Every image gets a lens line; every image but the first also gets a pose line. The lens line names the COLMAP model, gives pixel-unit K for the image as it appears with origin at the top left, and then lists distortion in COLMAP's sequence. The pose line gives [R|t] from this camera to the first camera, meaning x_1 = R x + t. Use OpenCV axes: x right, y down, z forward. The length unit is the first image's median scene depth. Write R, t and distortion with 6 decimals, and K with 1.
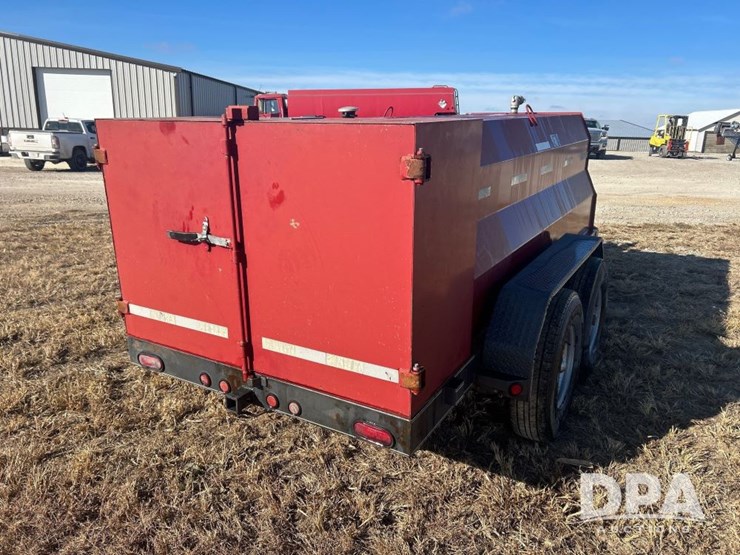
lens RADIAL K [[556.4, 0, 371.4], [0, 556.4, 279.0], [0, 0, 1]] dist [0.056542, -0.056063]
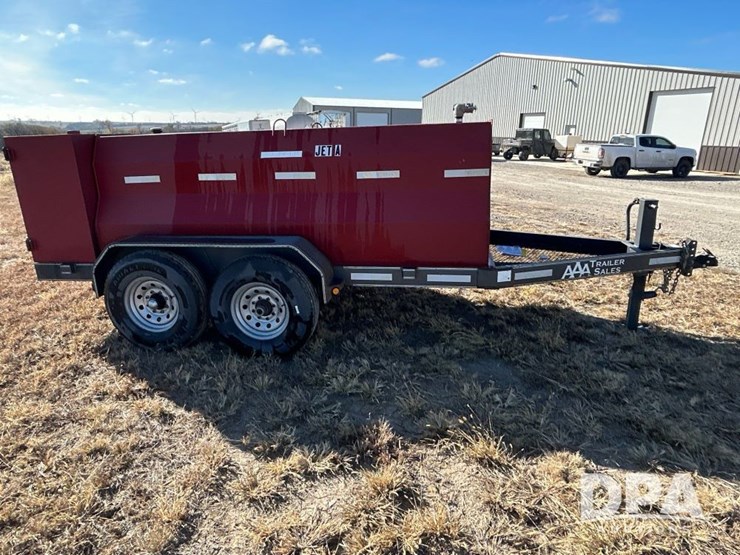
lens RADIAL K [[472.4, 0, 372.0], [0, 472.4, 276.6], [0, 0, 1]] dist [-0.006196, 0.002412]
pose [[0.368296, 0.257733, -0.893270, 0.241153], [-0.243769, 0.953962, 0.174738, -0.039292], [0.897181, 0.153396, 0.414168, 0.148653]]
